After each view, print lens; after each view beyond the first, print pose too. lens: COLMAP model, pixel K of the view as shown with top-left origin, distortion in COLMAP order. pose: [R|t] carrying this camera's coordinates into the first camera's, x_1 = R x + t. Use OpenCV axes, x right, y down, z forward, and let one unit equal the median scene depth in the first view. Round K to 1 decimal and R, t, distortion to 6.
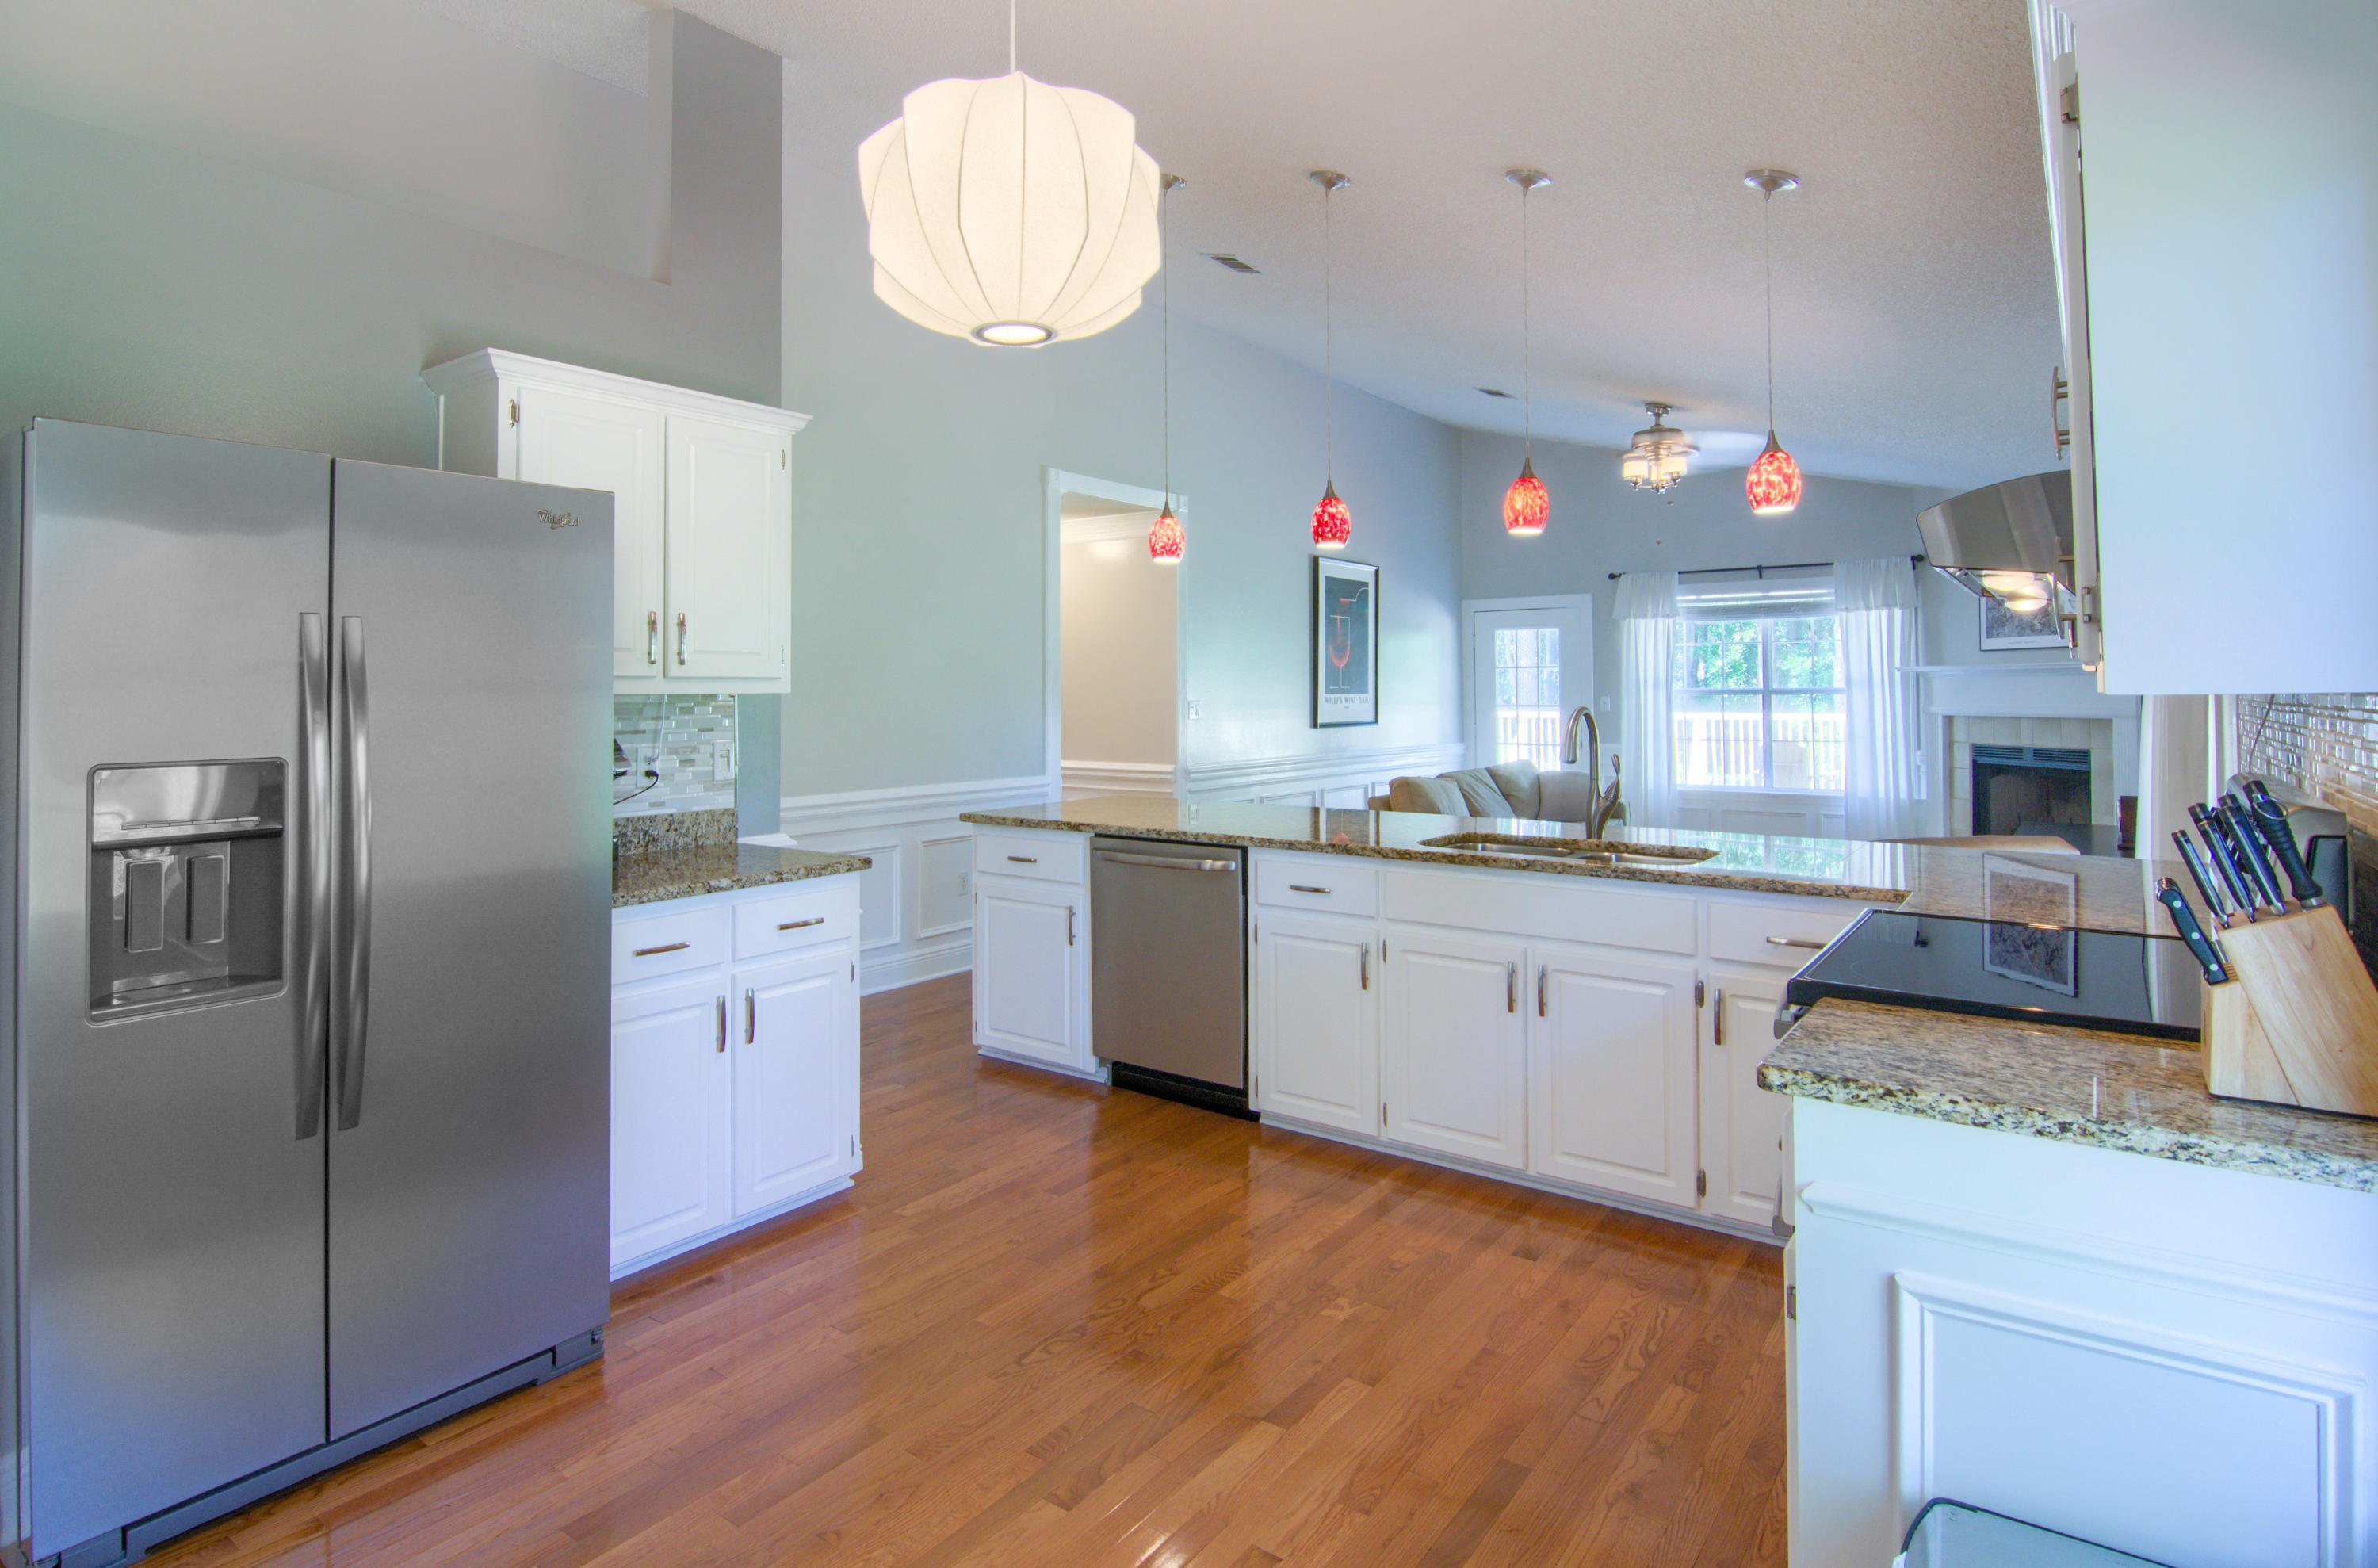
lens RADIAL K [[1254.0, 0, 1191.0], [0, 1254.0, 692.2], [0, 0, 1]] dist [-0.000456, -0.000068]
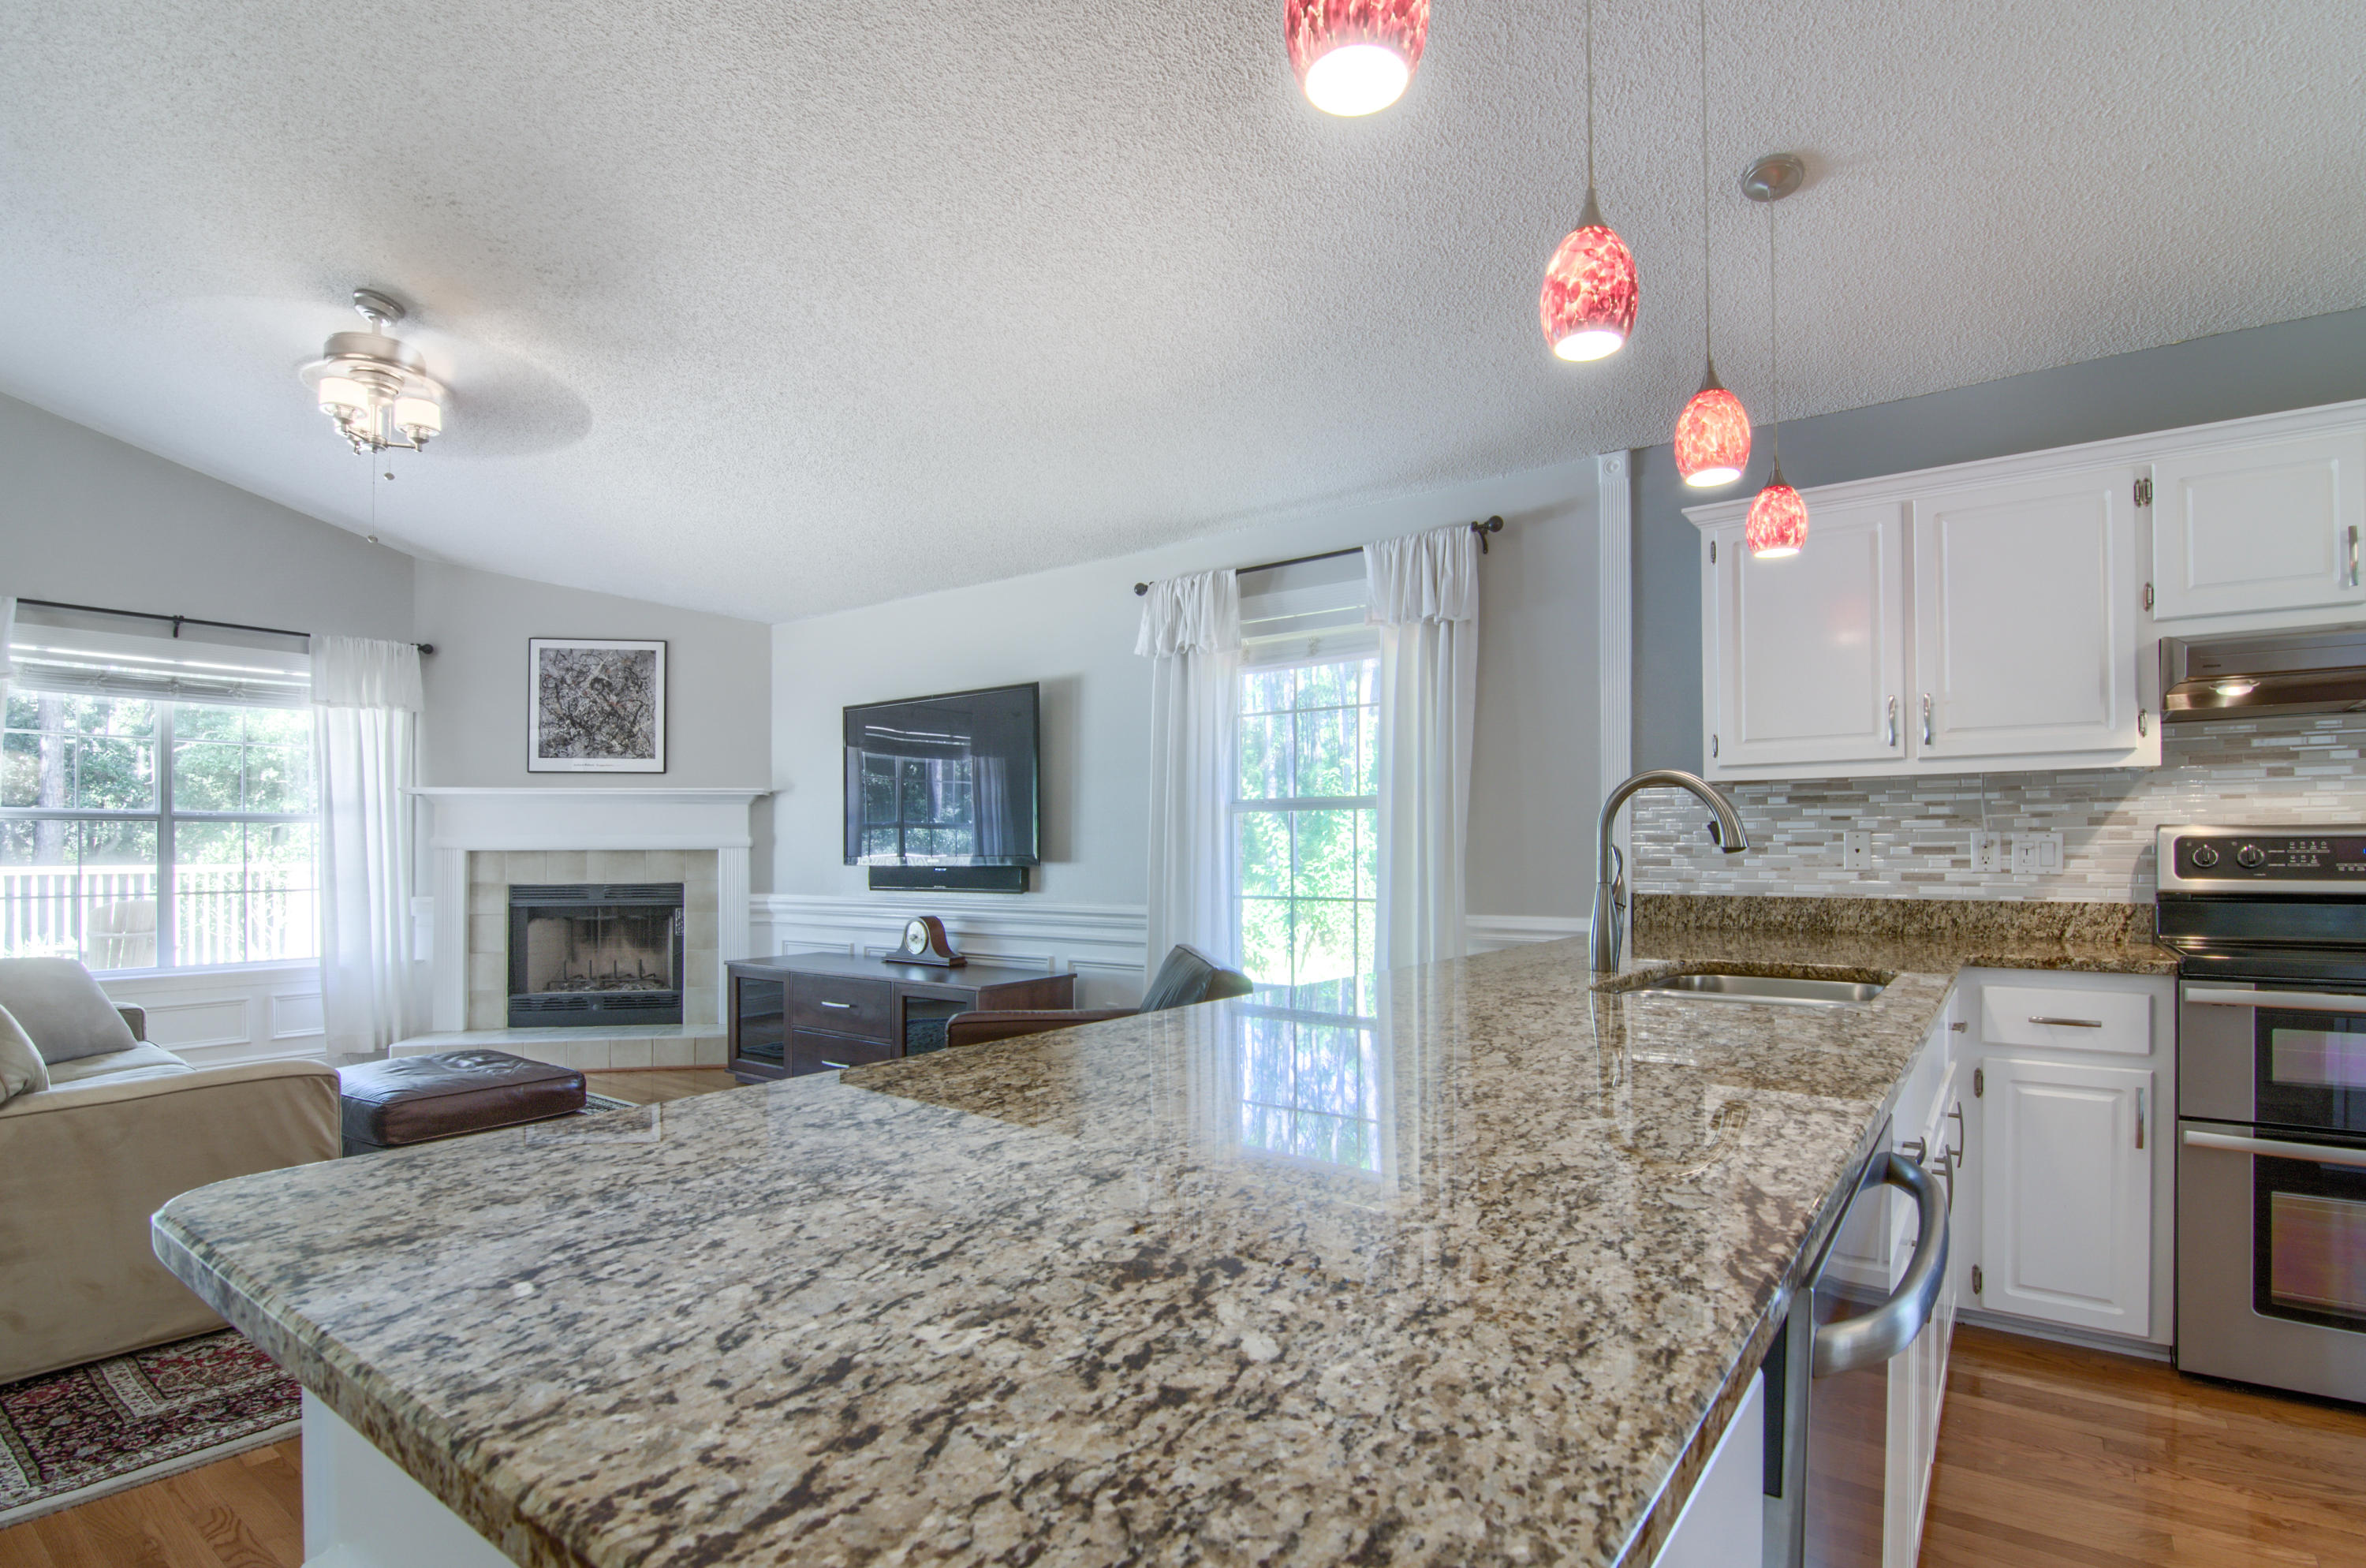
lens RADIAL K [[1168.7, 0, 1183.0], [0, 1168.7, 844.3], [0, 0, 1]] dist [-0.001019, -0.000344]
pose [[0.004187, 0.001425, 0.999990, -0.143453], [-0.005667, 0.999983, -0.001401, 0.013052], [-0.999975, -0.005661, 0.004195, 0.525401]]
